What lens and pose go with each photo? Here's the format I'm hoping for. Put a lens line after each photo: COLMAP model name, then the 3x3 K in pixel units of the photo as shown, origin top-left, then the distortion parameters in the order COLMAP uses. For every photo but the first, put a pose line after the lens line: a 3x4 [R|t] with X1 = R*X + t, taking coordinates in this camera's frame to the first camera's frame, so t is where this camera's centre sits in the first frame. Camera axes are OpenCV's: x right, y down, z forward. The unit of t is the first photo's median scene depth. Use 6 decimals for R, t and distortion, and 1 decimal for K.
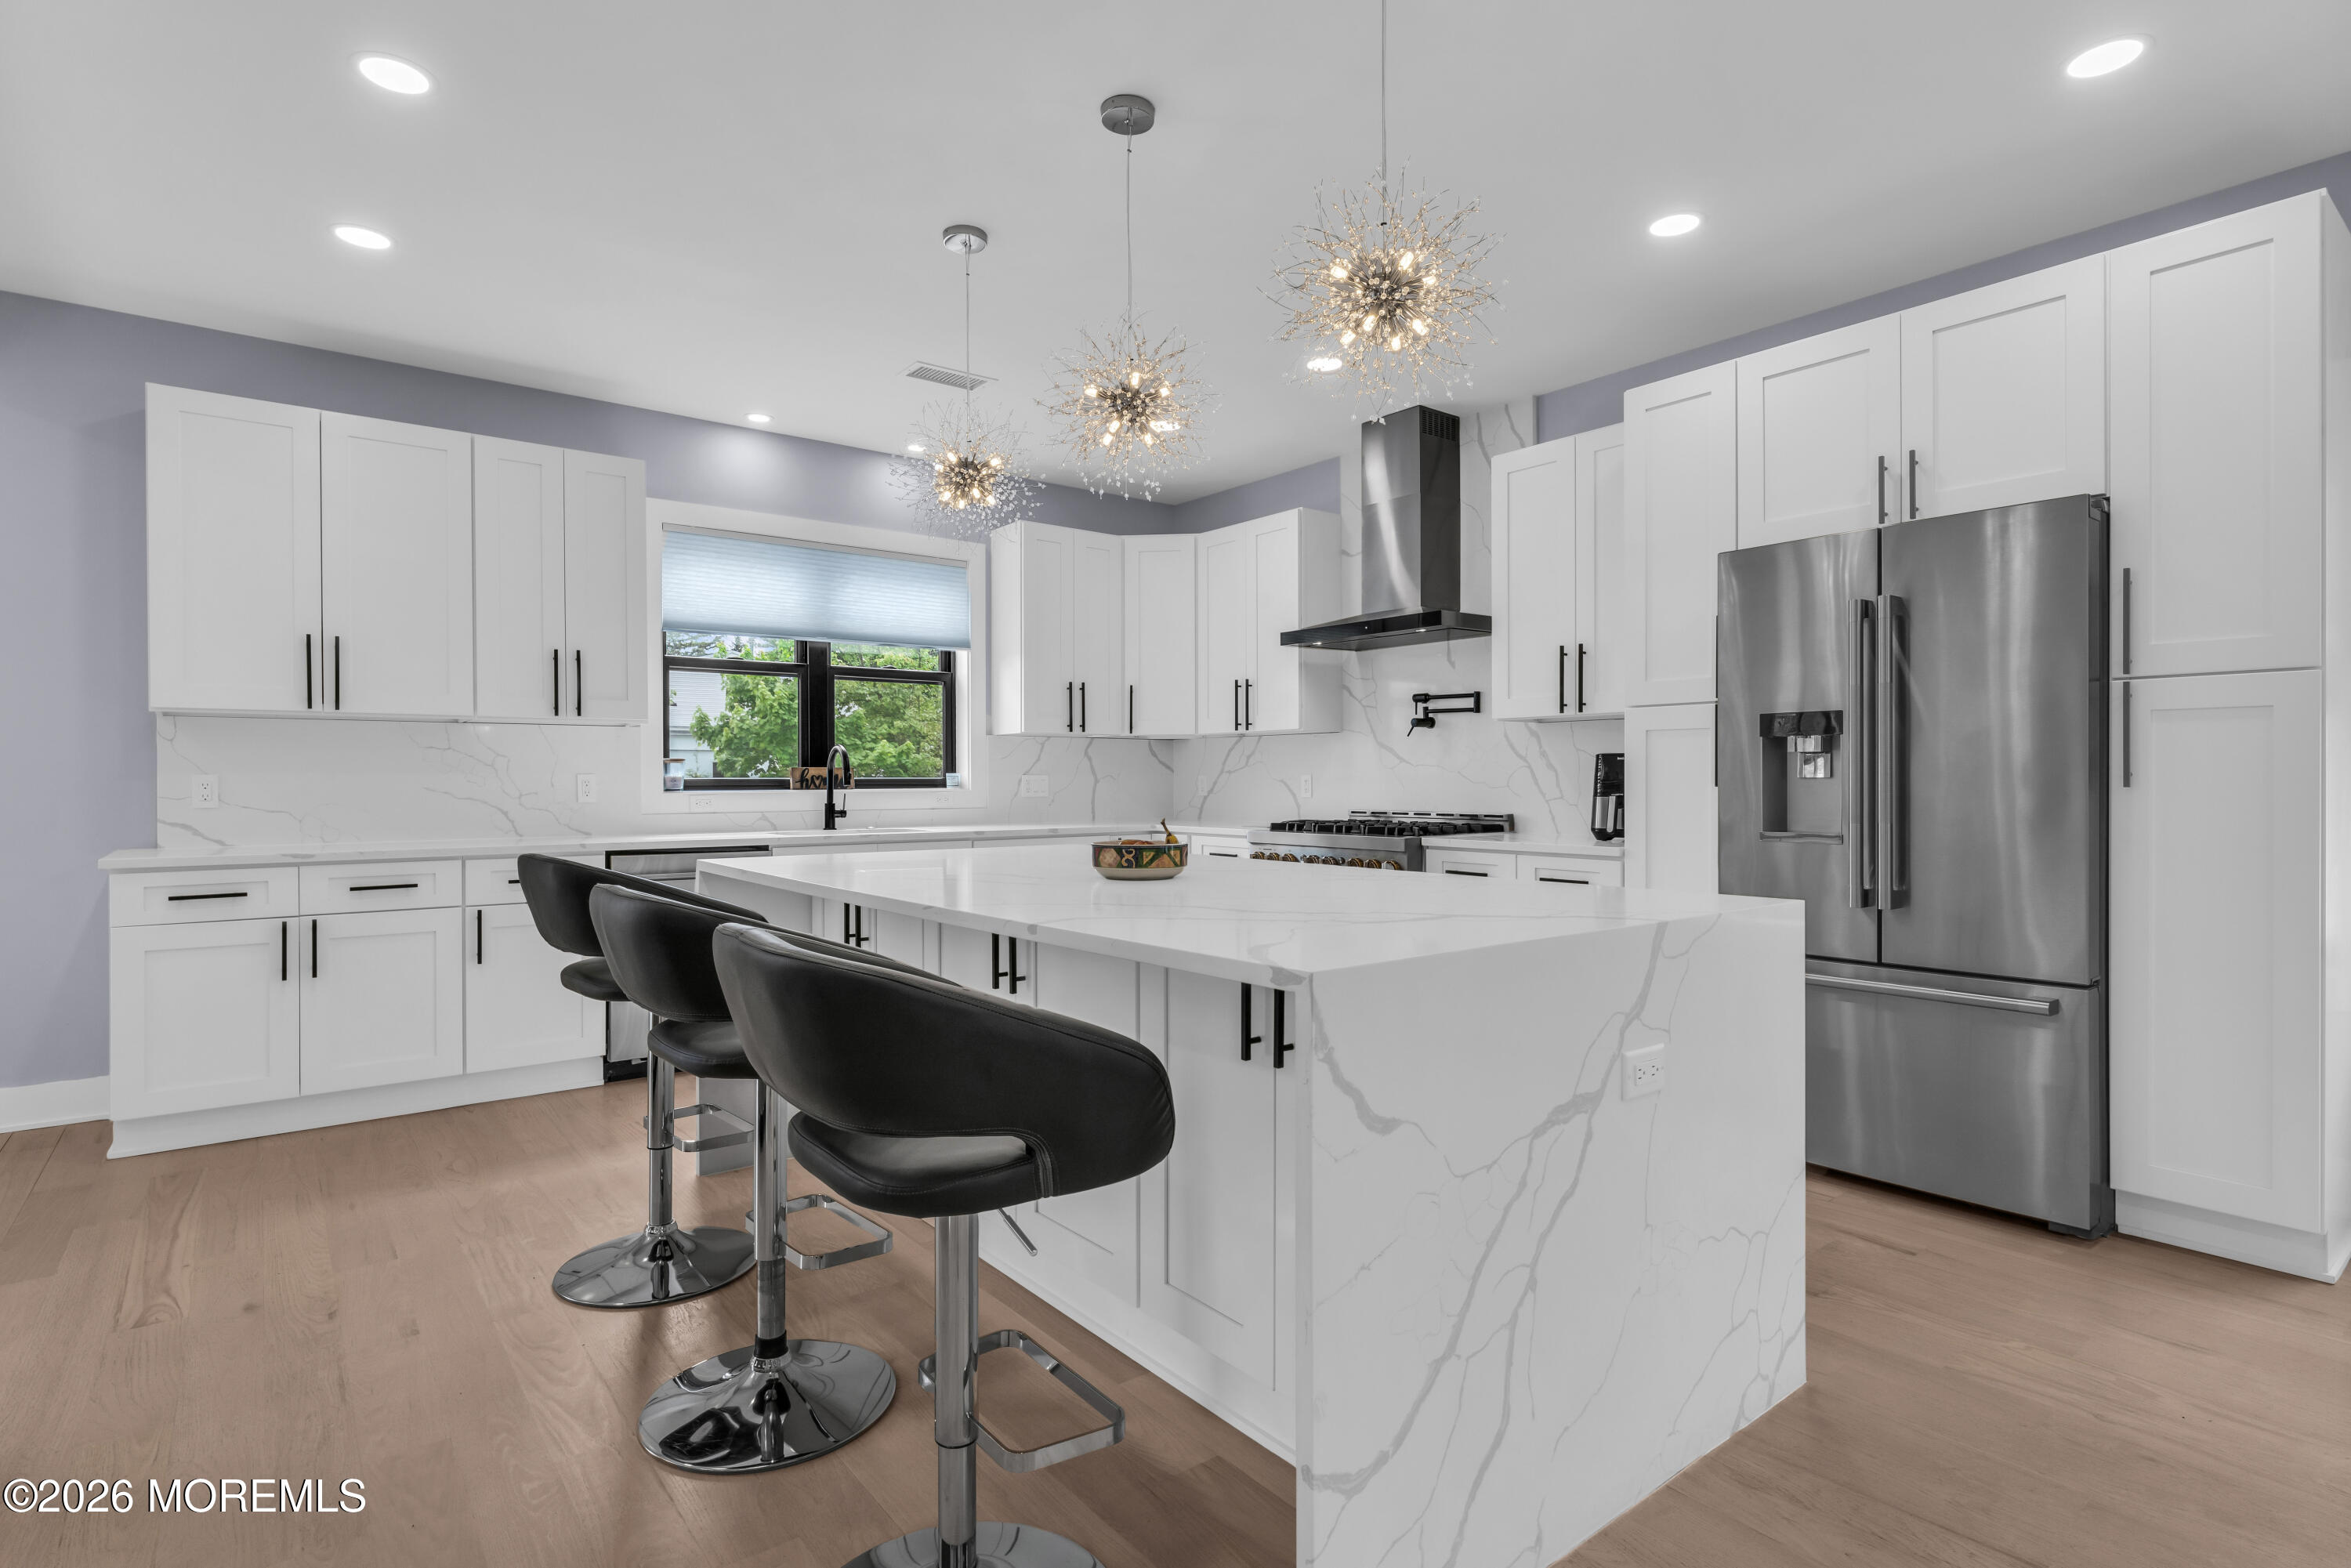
lens RADIAL K [[1155.0, 0, 1195.4], [0, 1155.0, 786.0], [0, 0, 1]] dist [-0.001281, -0.001874]
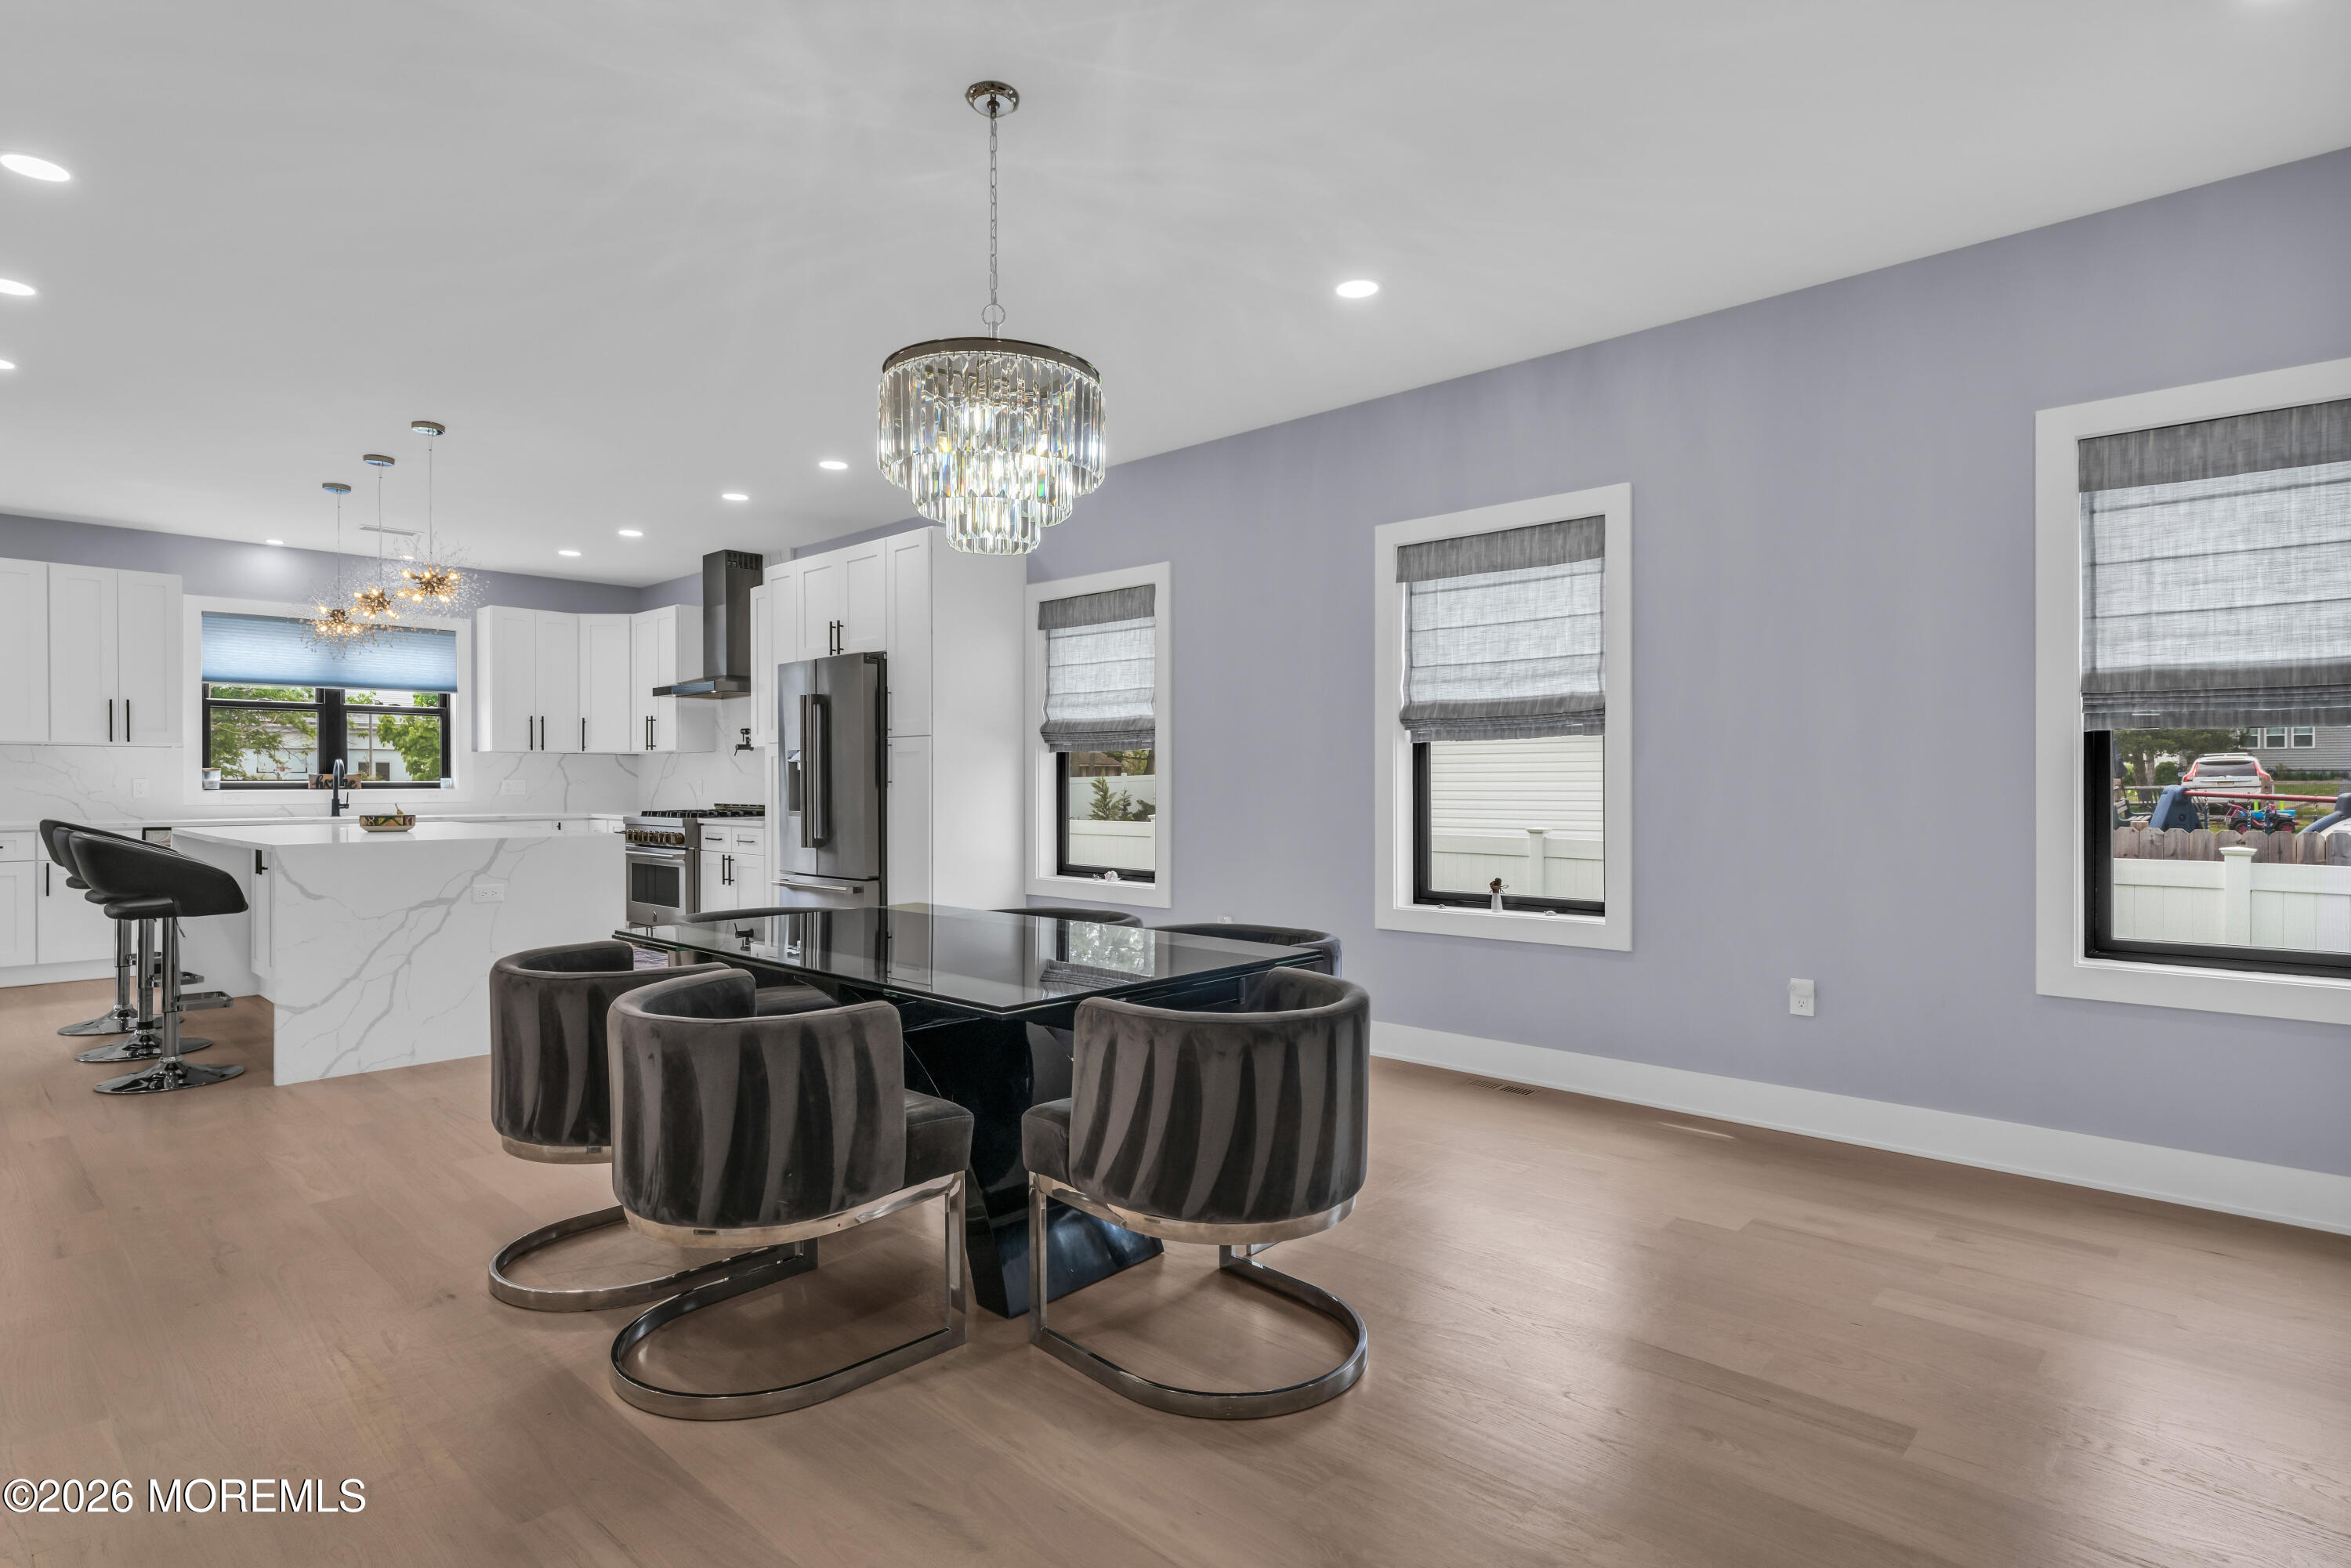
lens RADIAL K [[1155.0, 0, 1154.3], [0, 1155.0, 786.4], [0, 0, 1]] dist [-0.001281, -0.001874]
pose [[0.988392, 0.000743, 0.151924, 0.577012], [-0.000537, 0.999999, -0.001399, 0.000673], [-0.151925, 0.001301, 0.988391, -0.720235]]
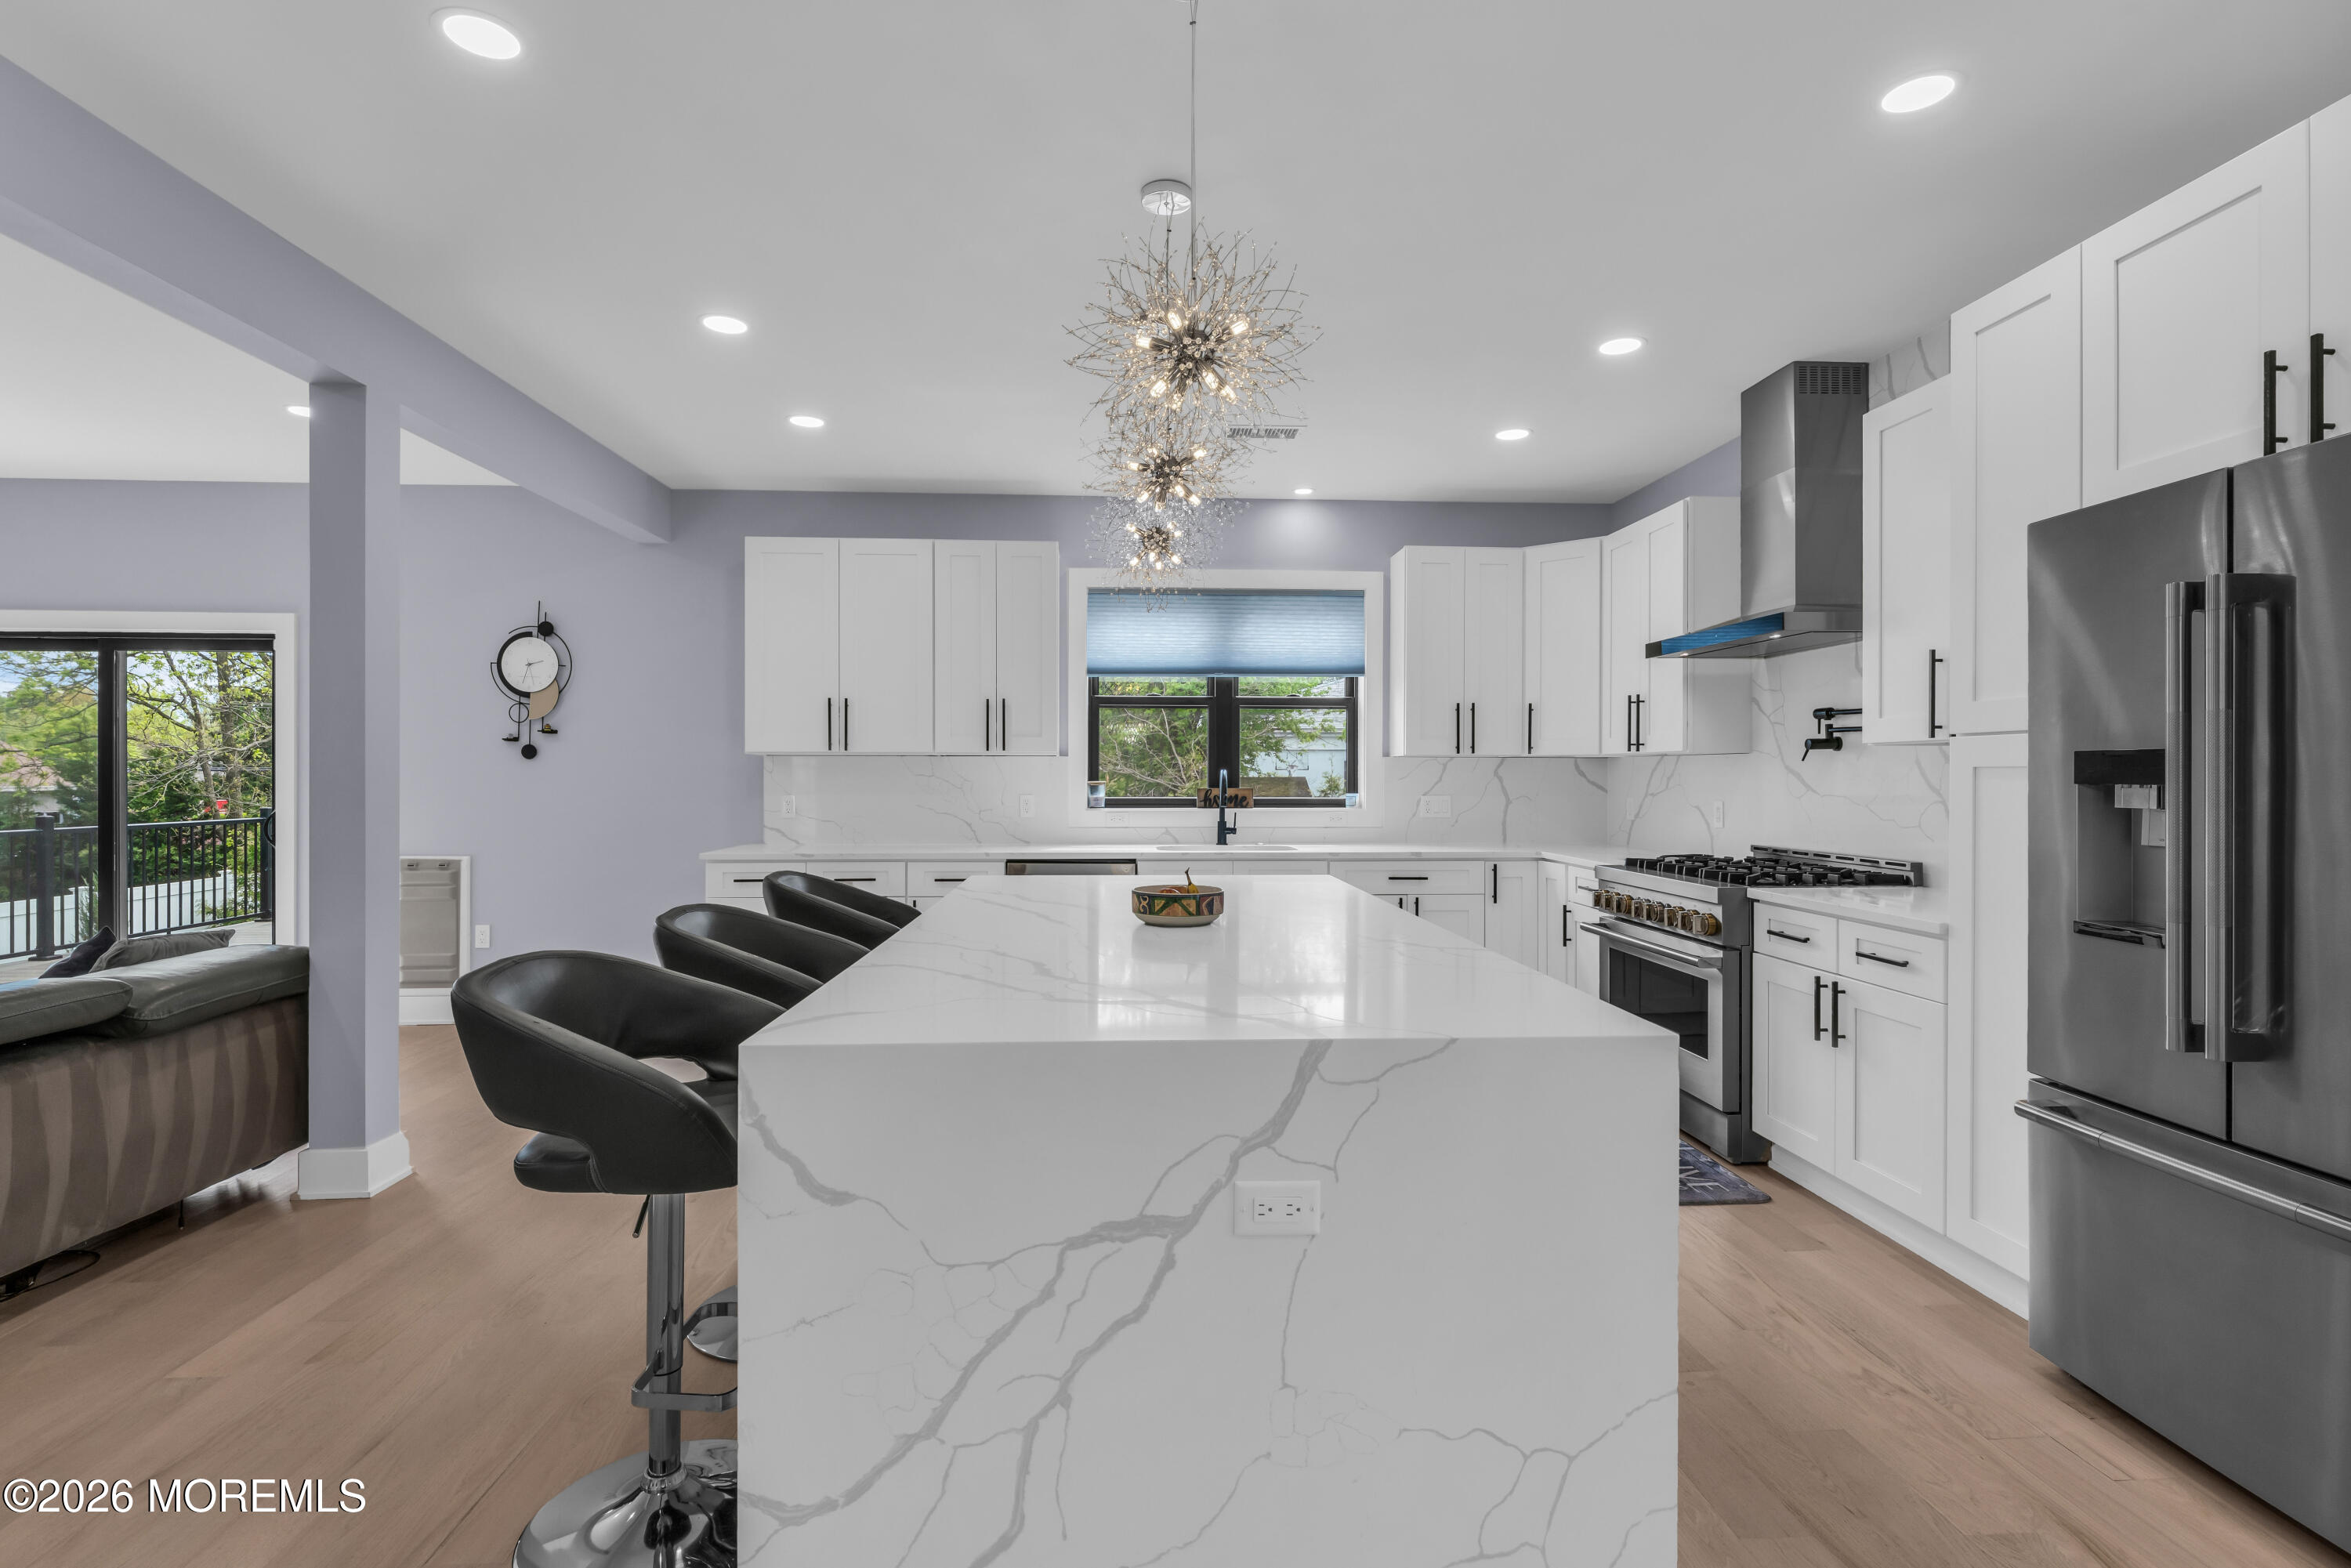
lens RADIAL K [[1115.0, 0, 1171.6], [0, 1115.0, 781.6], [0, 0, 1]] dist [-0.001746, -0.000197]
pose [[0.819620, 0.007784, -0.572854, 0.307367], [-0.008025, 0.999966, 0.002106, -0.029593], [0.572851, 0.002871, 0.819655, 0.099305]]
